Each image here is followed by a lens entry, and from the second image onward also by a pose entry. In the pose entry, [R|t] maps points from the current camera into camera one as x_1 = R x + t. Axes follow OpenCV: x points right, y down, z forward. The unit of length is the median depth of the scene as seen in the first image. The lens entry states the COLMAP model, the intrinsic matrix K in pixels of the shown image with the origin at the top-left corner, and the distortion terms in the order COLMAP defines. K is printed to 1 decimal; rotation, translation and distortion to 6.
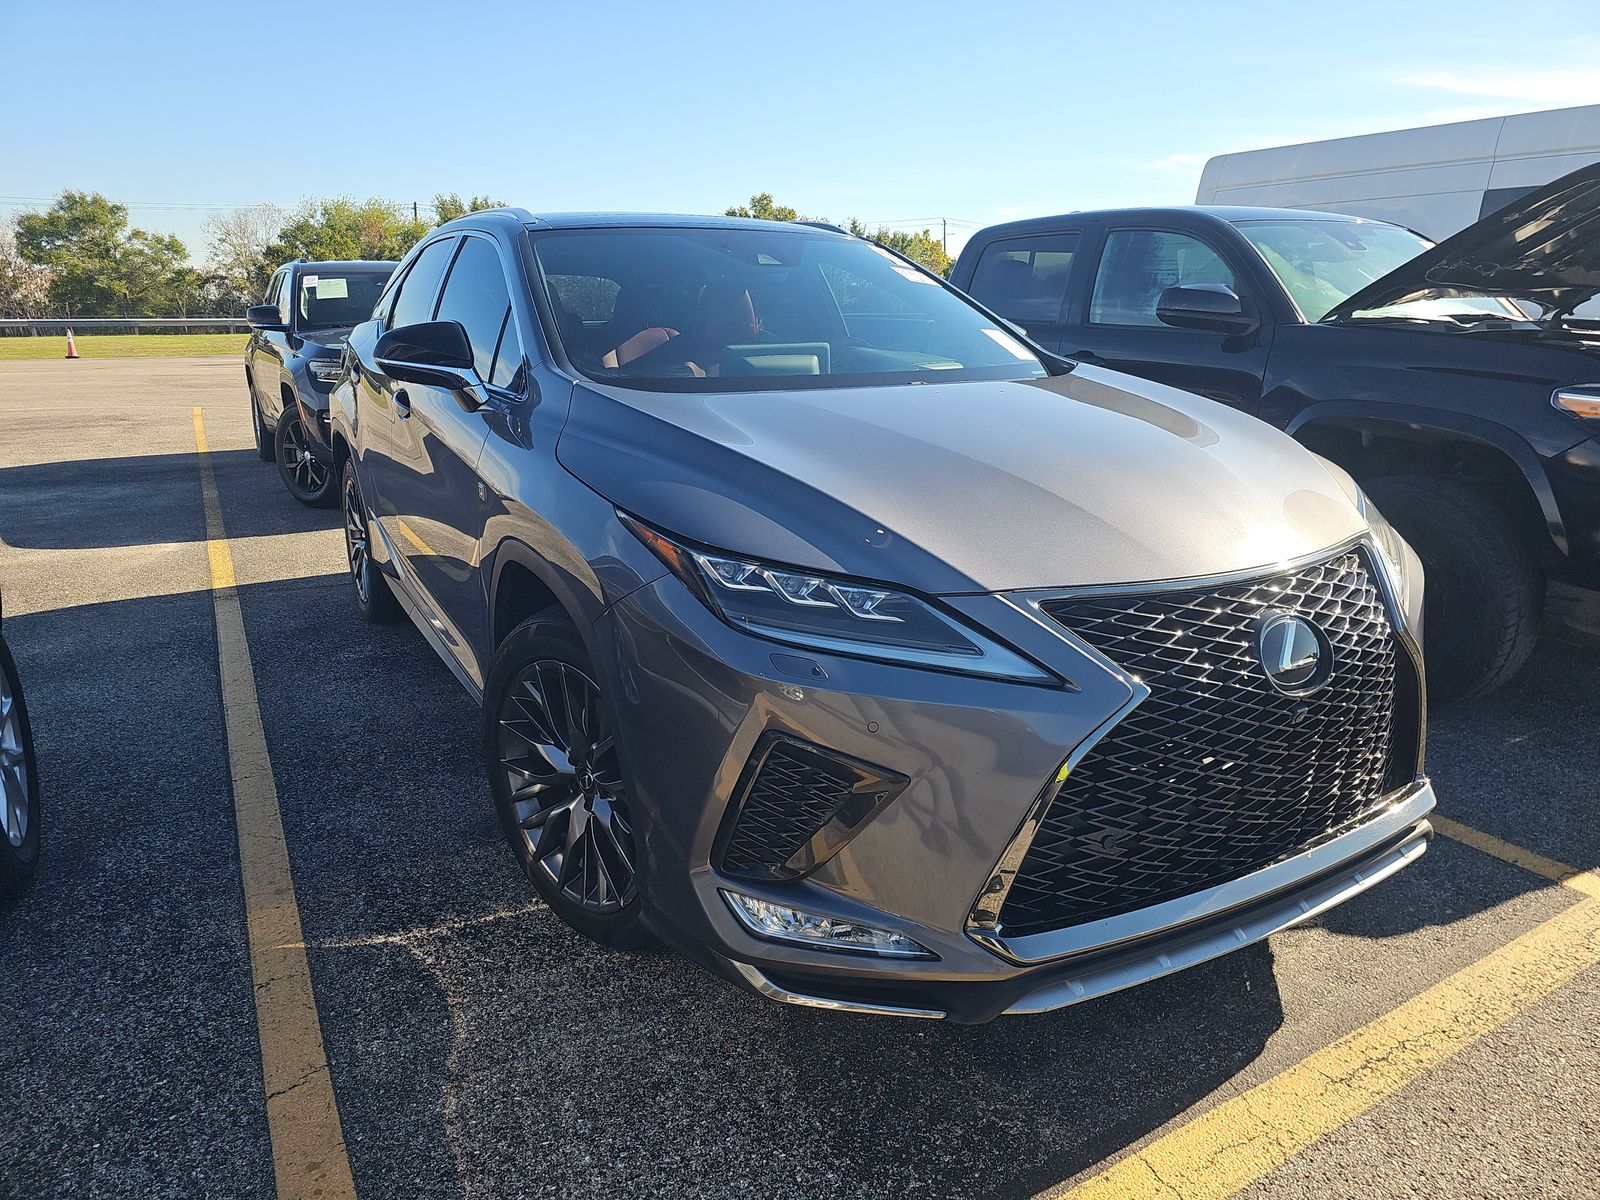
lens RADIAL K [[1084.3, 0, 800.0], [0, 1084.3, 600.0], [0, 0, 1]] dist [0.031032, -0.026641]
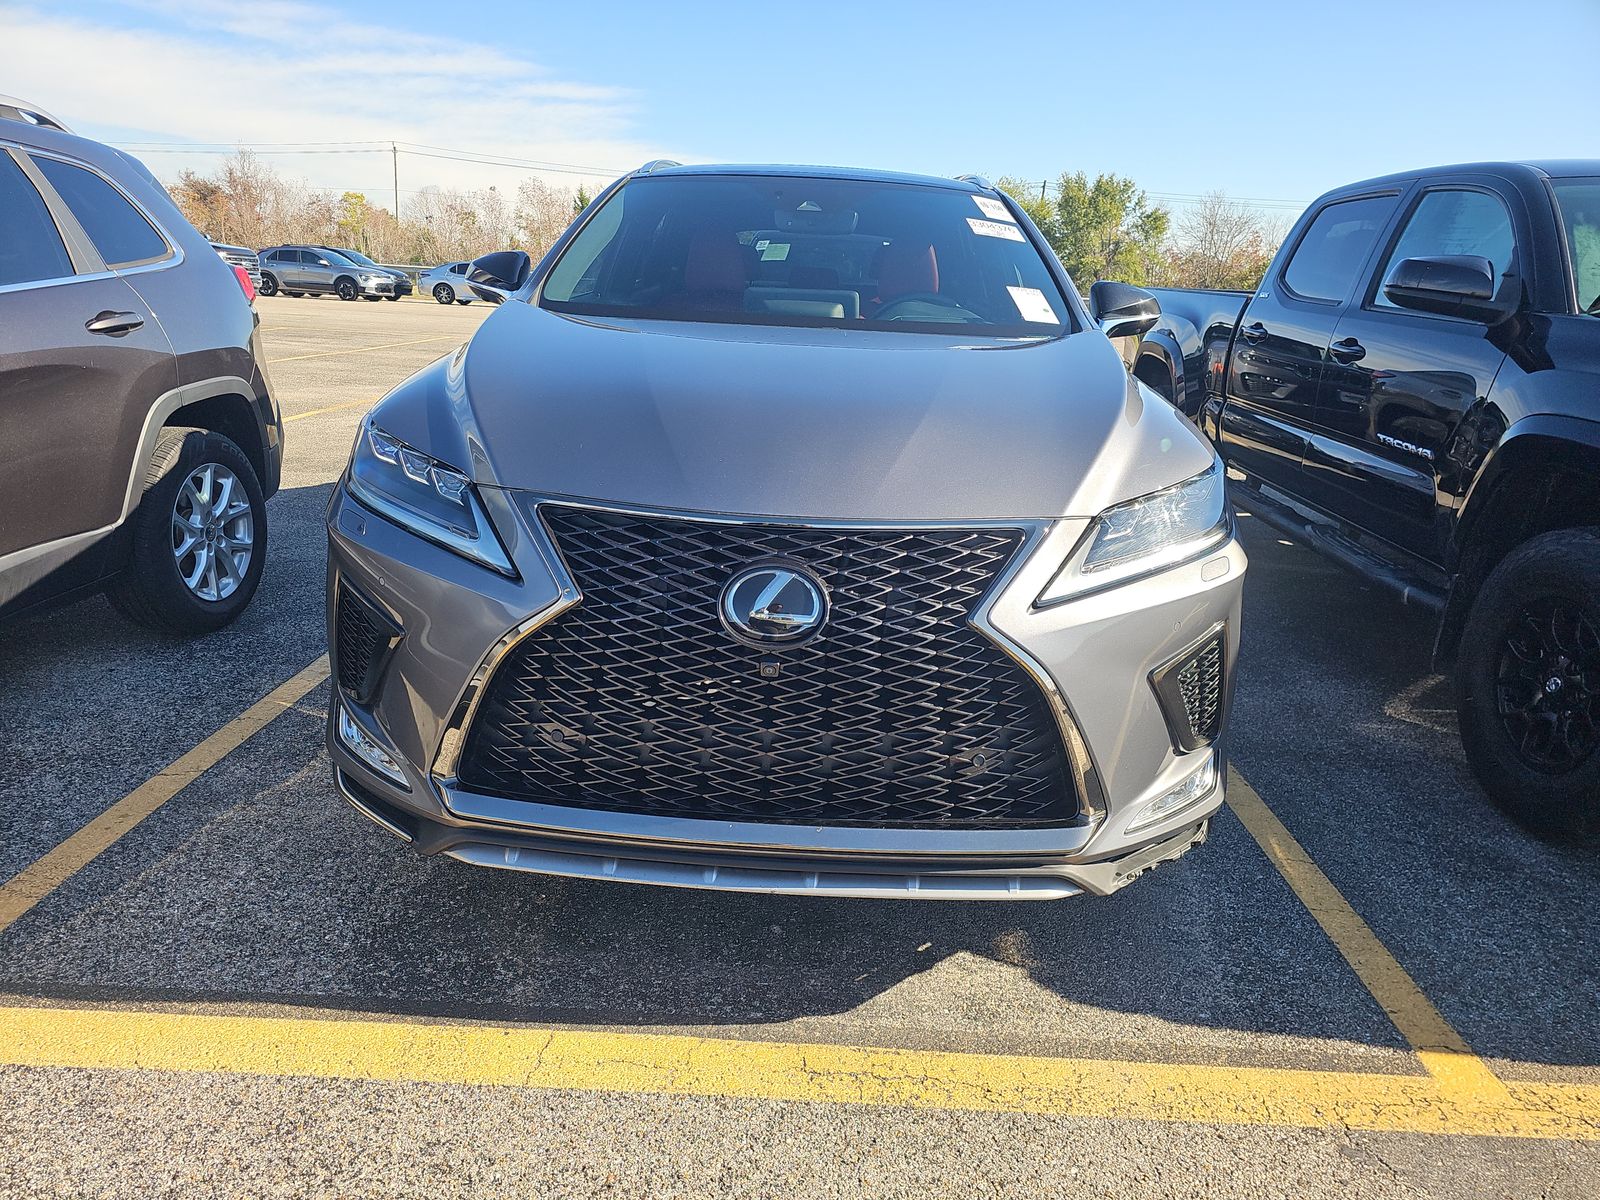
lens RADIAL K [[1084.3, 0, 800.0], [0, 1084.3, 600.0], [0, 0, 1]] dist [0.031032, -0.026641]
pose [[0.844940, 0.193190, -0.498752, 0.769449], [-0.185018, 0.980493, 0.066350, -0.017775], [0.501841, 0.036216, 0.864201, 0.151797]]
